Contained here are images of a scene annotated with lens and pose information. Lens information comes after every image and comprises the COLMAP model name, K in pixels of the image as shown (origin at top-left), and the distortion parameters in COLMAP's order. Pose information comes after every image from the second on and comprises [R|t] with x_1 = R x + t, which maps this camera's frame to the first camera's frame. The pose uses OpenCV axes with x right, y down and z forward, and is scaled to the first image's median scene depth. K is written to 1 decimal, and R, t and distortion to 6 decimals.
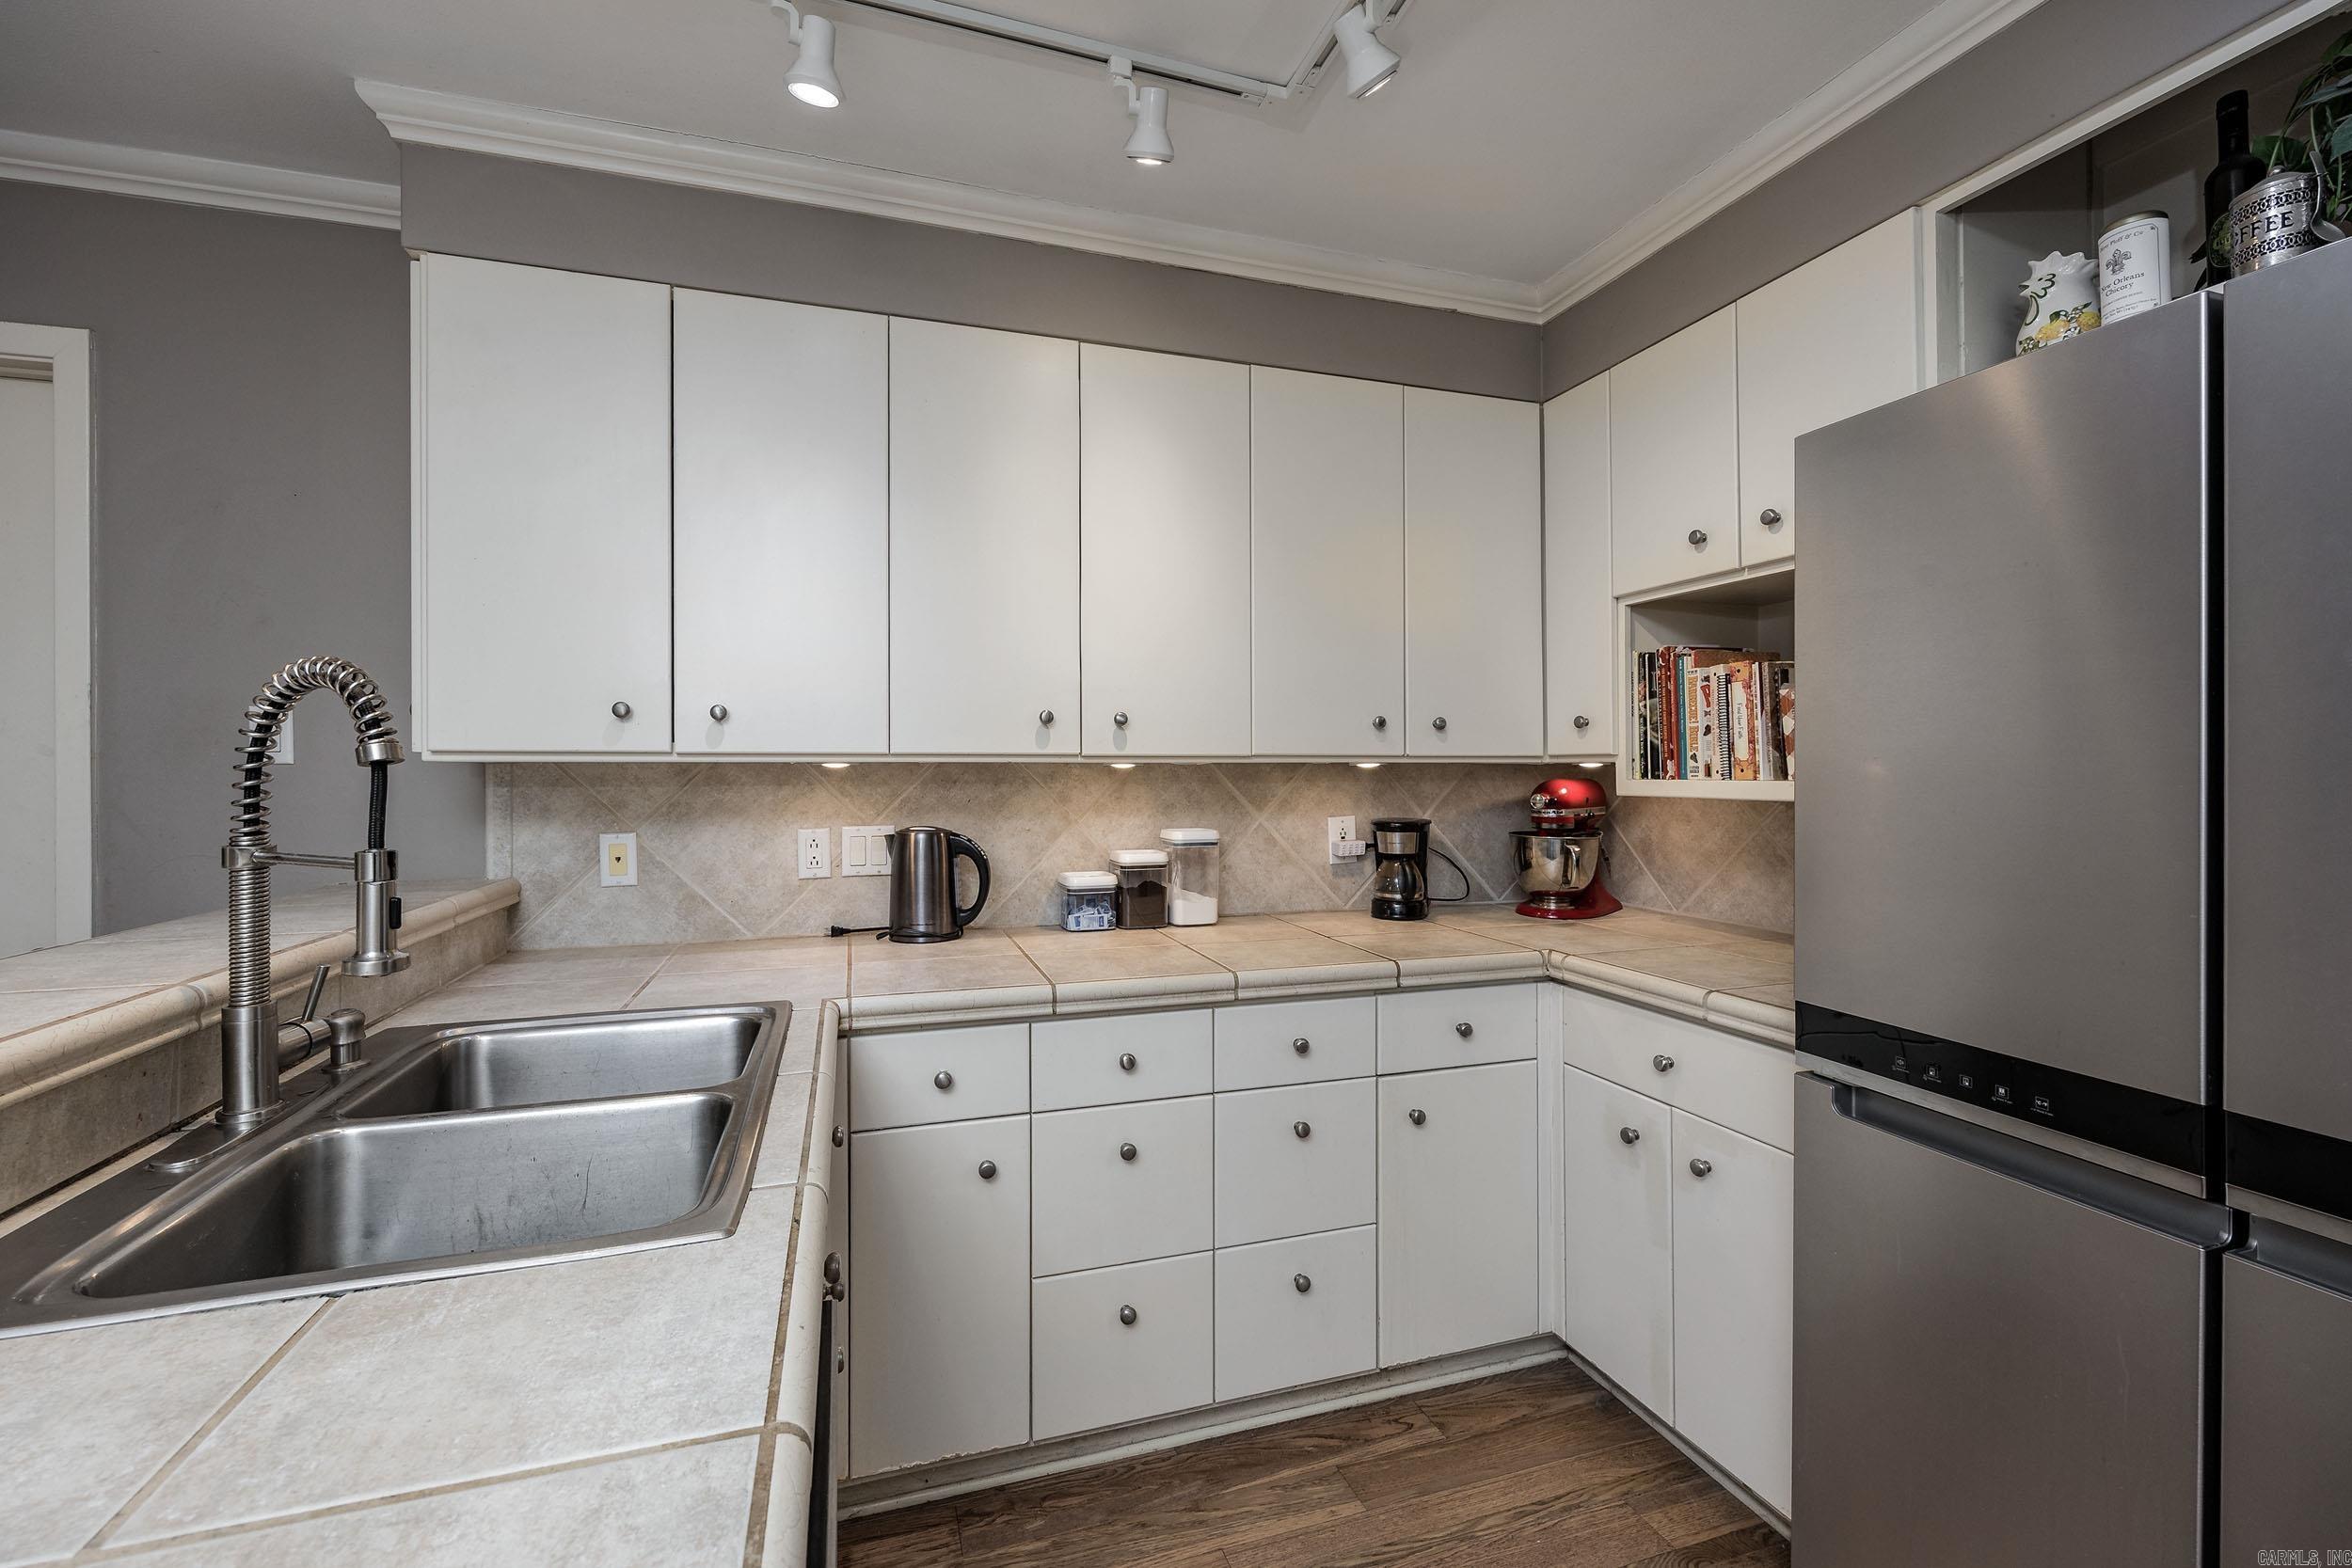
lens RADIAL K [[942.6, 0, 1166.4], [0, 942.6, 778.8], [0, 0, 1]] dist [-0.003848, -0.000233]
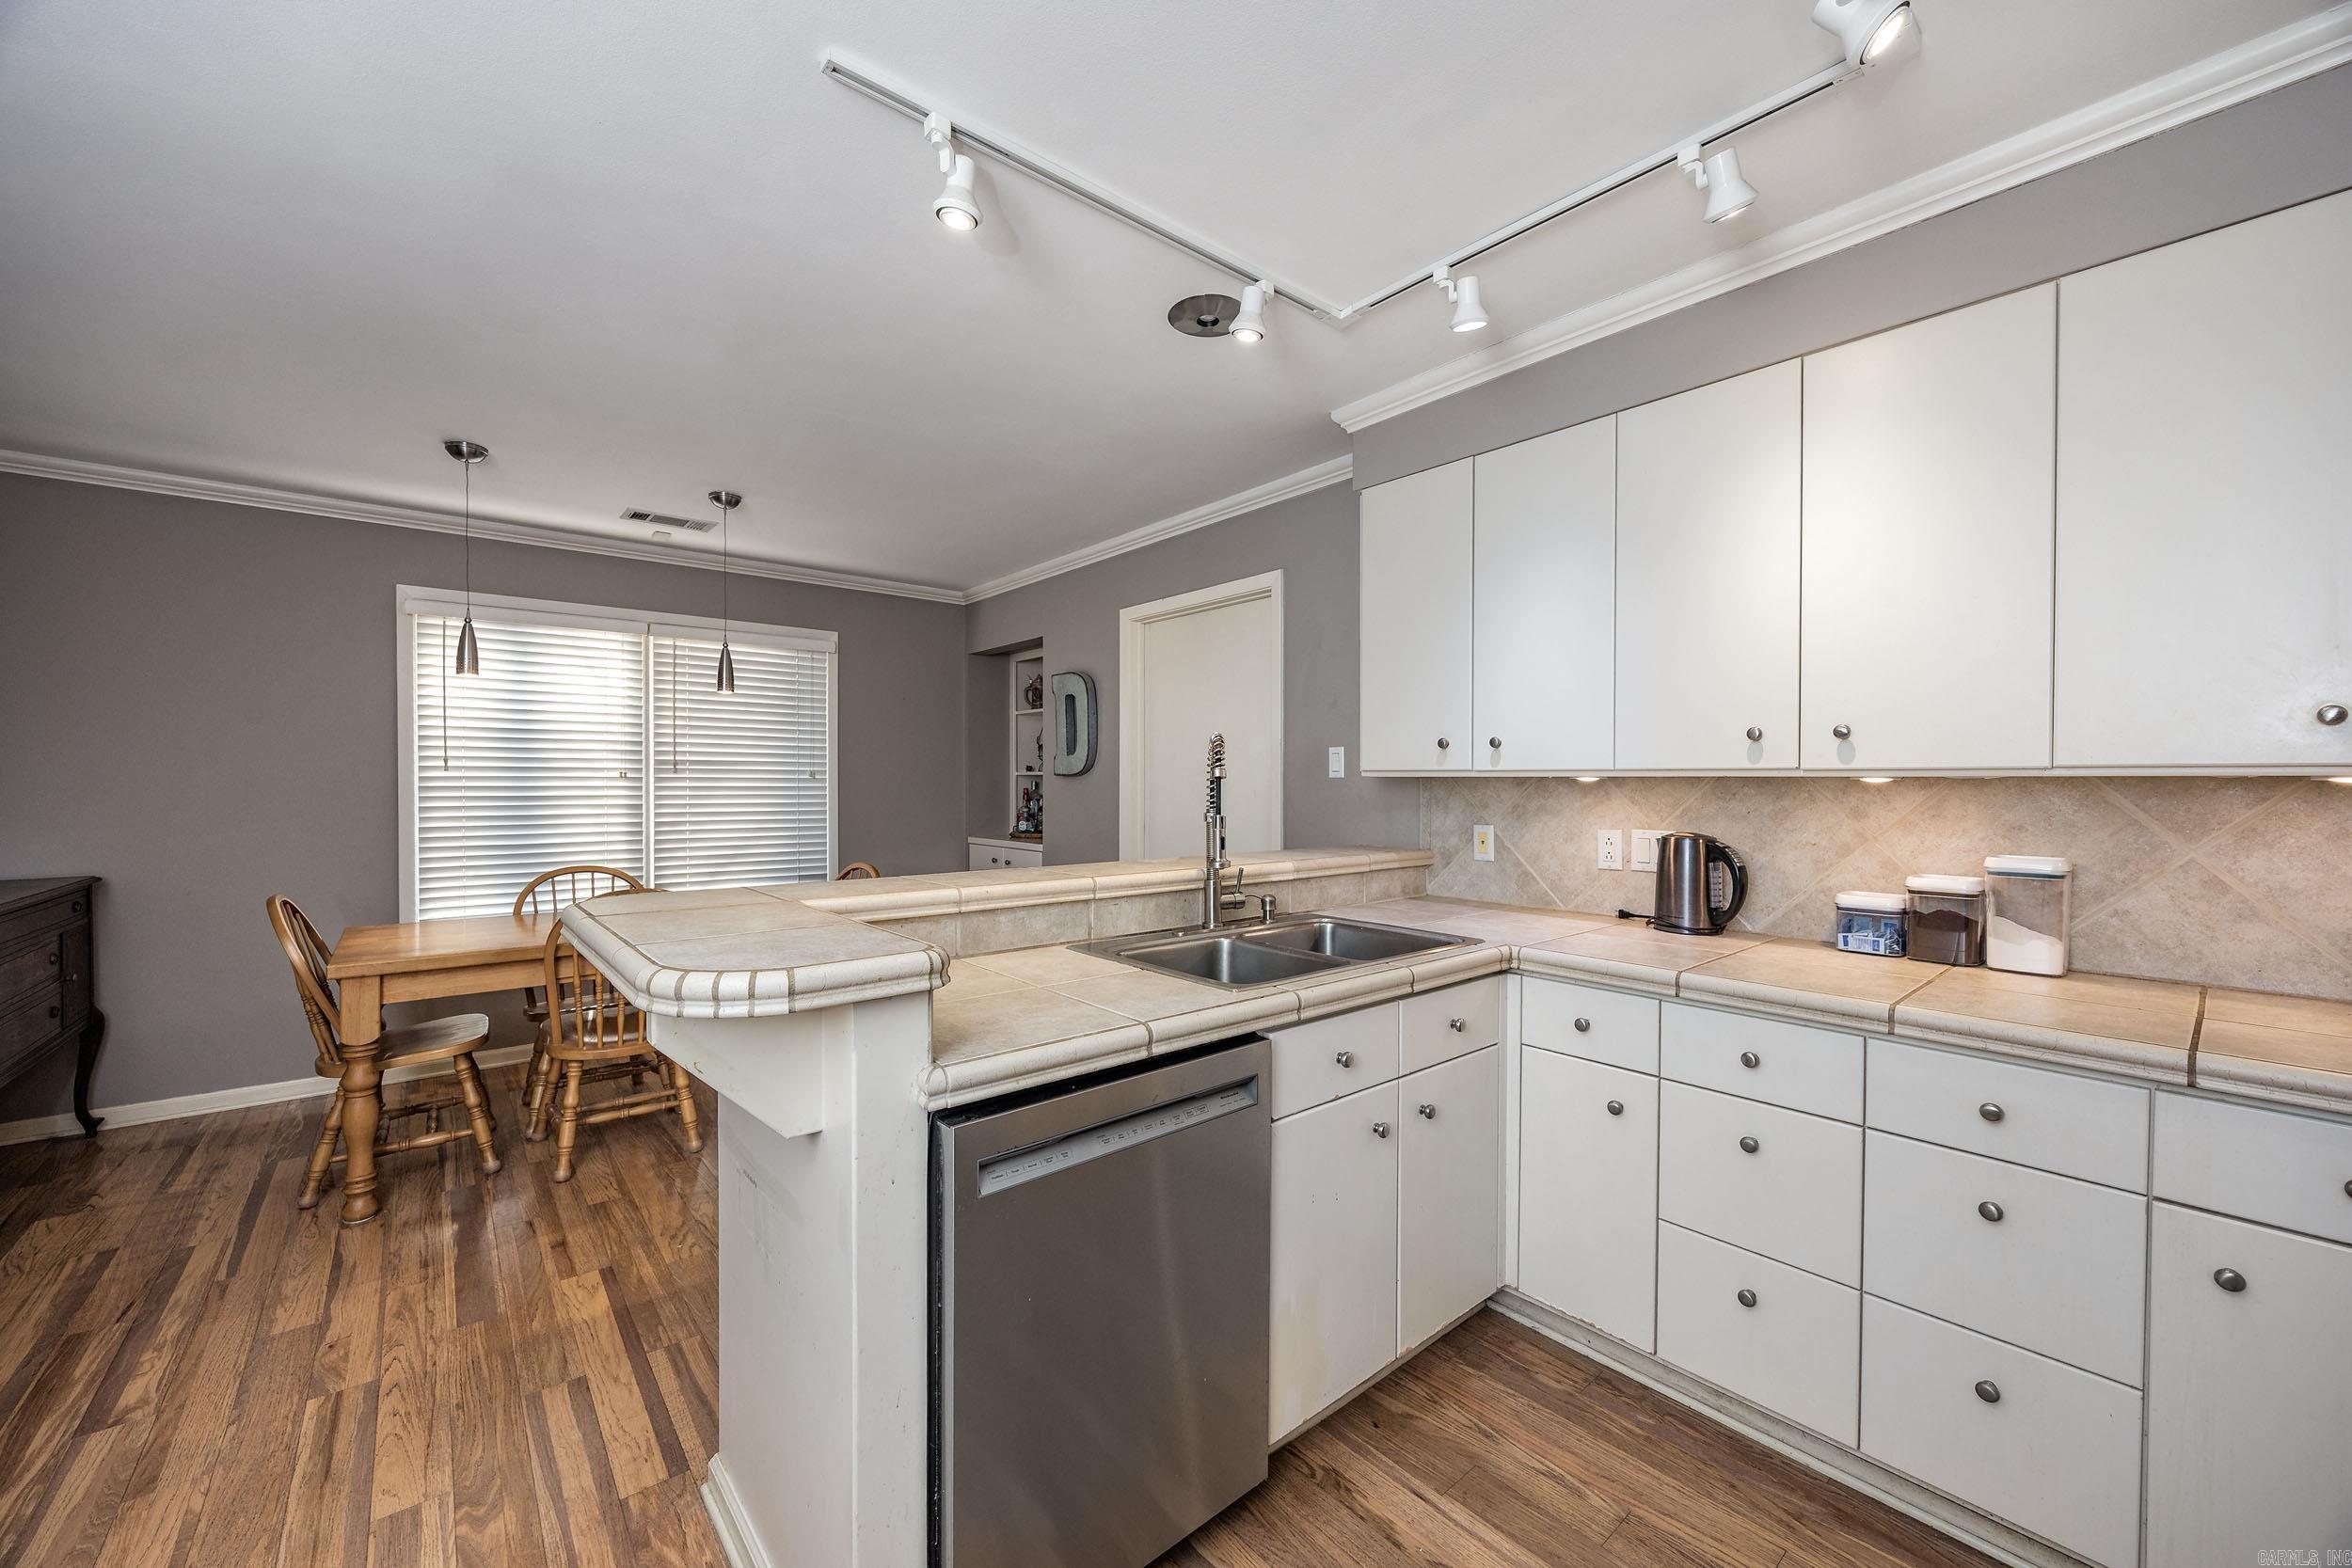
lens RADIAL K [[911.3, 0, 1176.0], [0, 911.3, 784.0], [0, 0, 1]] dist [-0.002981, 0.000069]
pose [[0.384559, 0.007489, -0.923070, 0.549708], [-0.011446, 0.999929, 0.003343, -0.005584], [0.923029, 0.009280, 0.384618, 0.002638]]
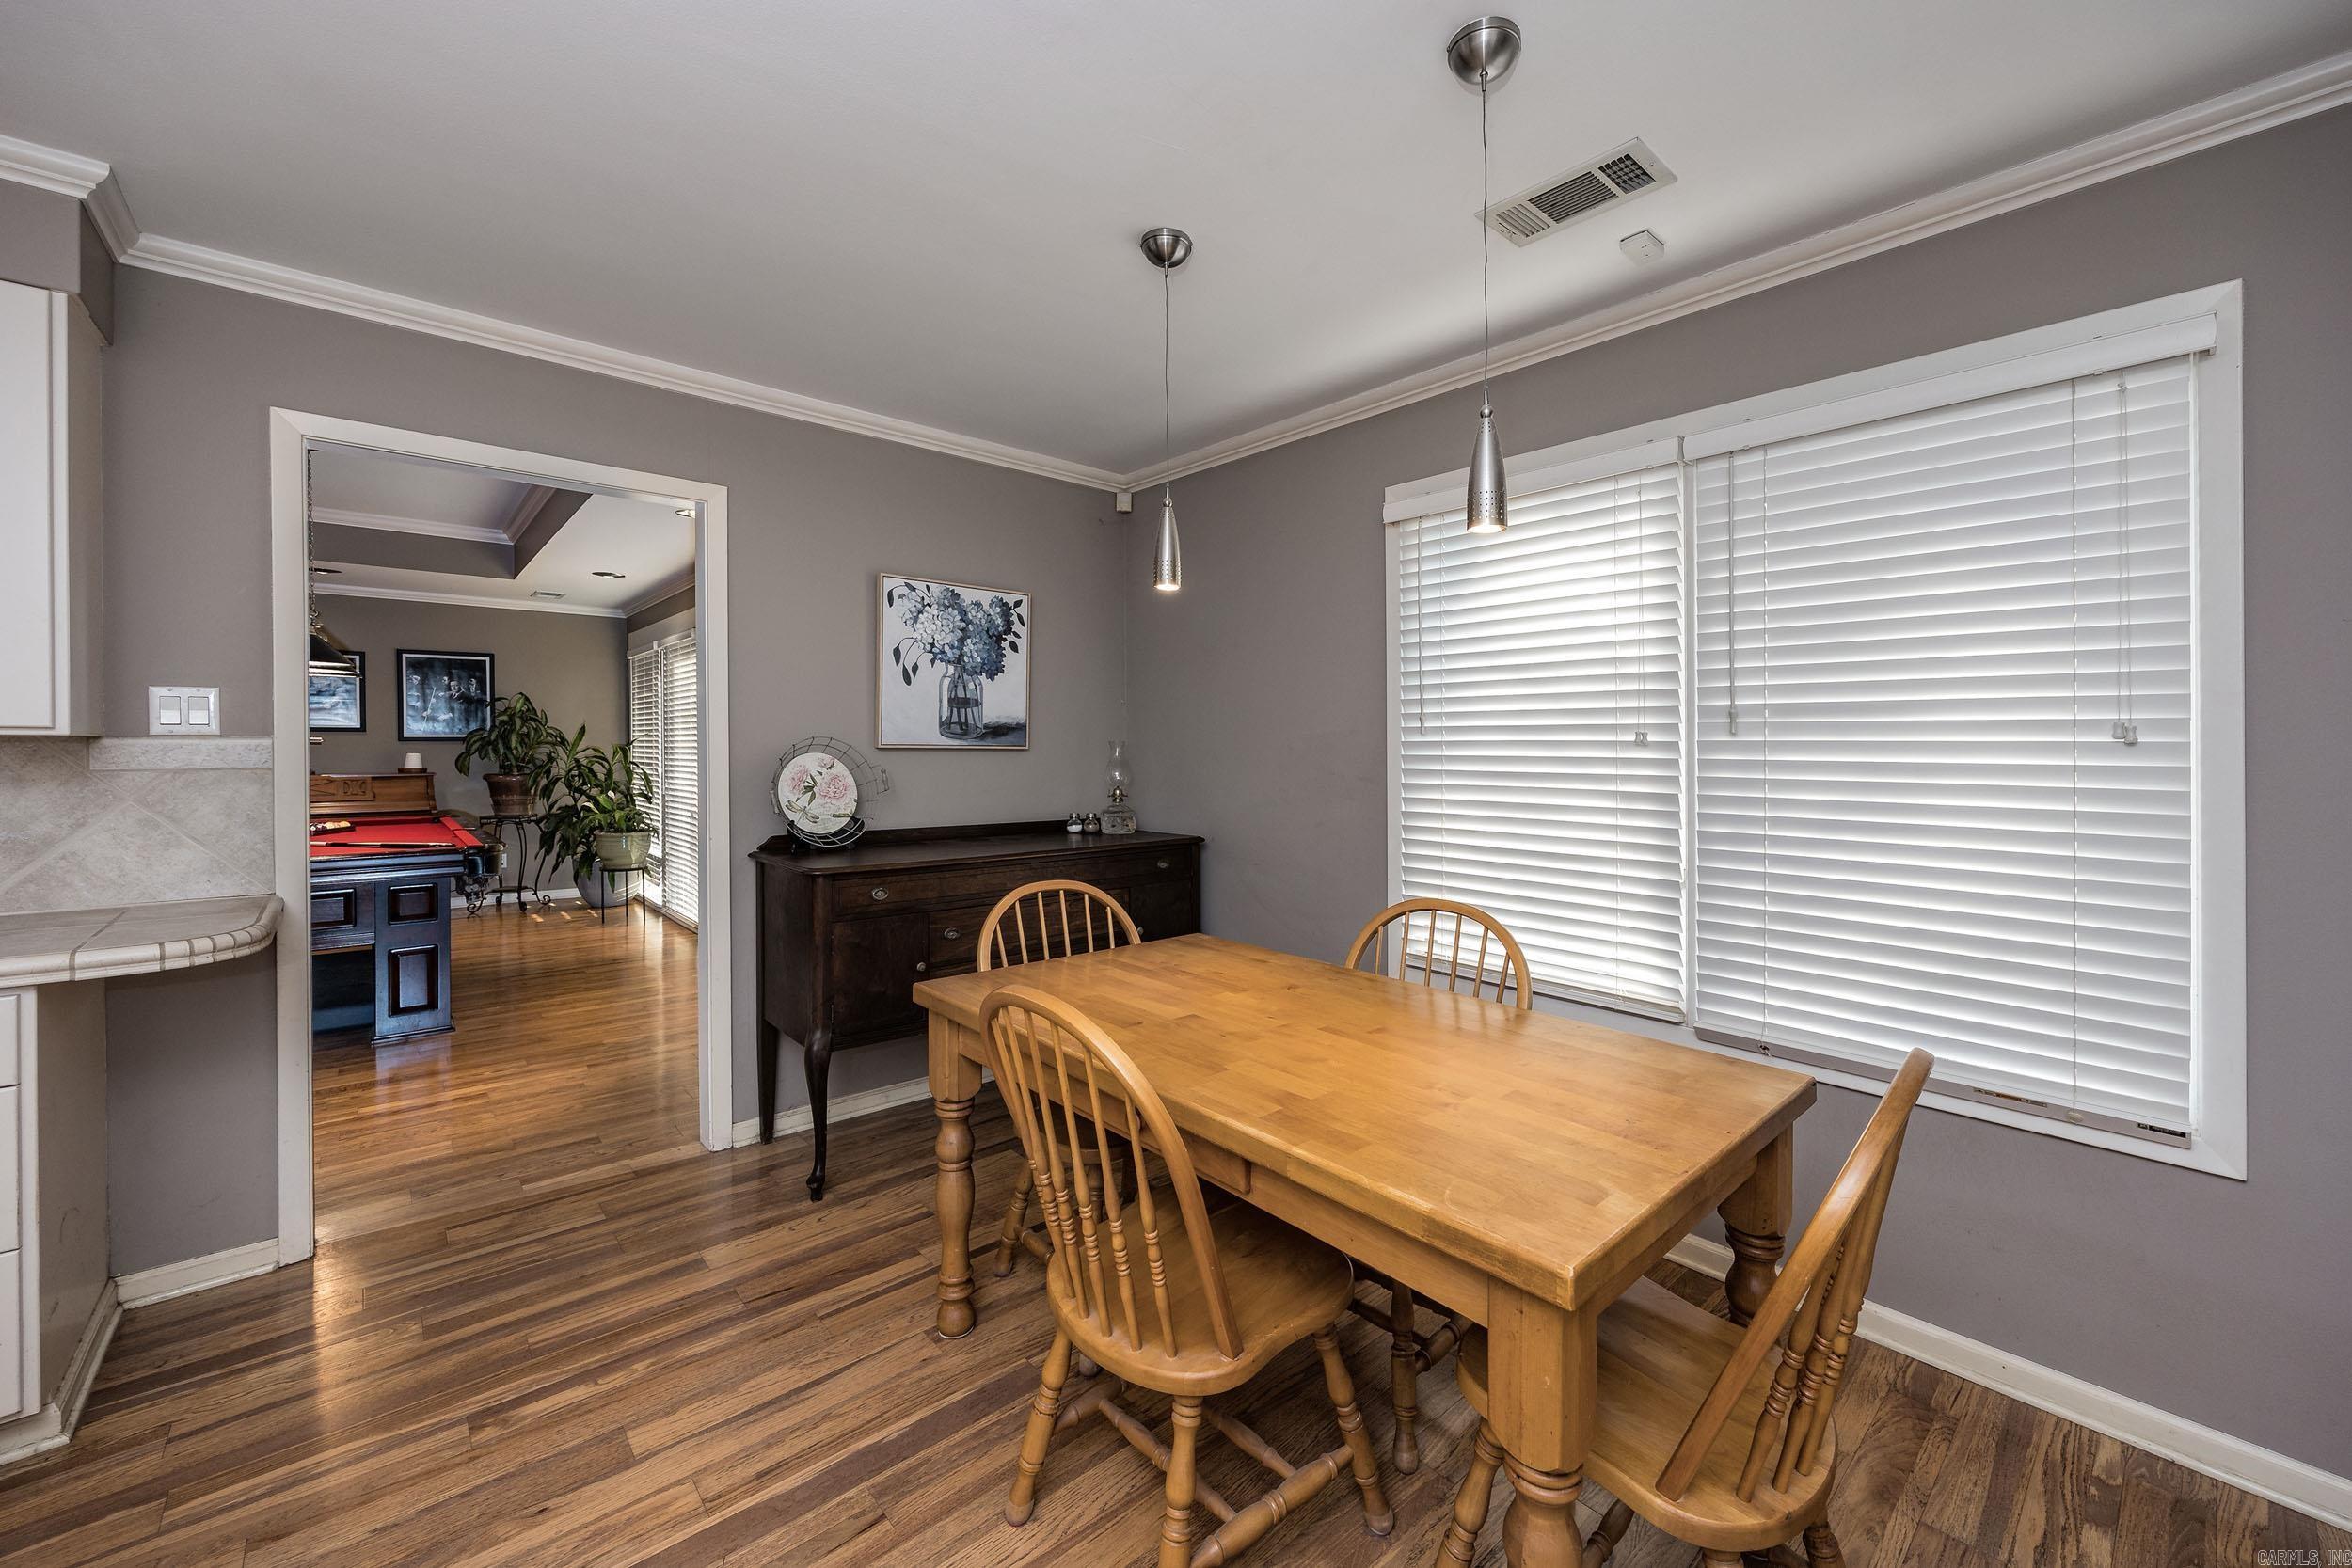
lens RADIAL K [[935.3, 0, 1197.7], [0, 935.3, 743.2], [0, 0, 1]] dist [-0.000006, 0.000015]
pose [[-0.908543, -0.002770, -0.417783, -0.929593], [-0.005675, 0.999968, 0.005712, -0.001824], [0.417753, 0.007561, -0.908529, 0.451216]]
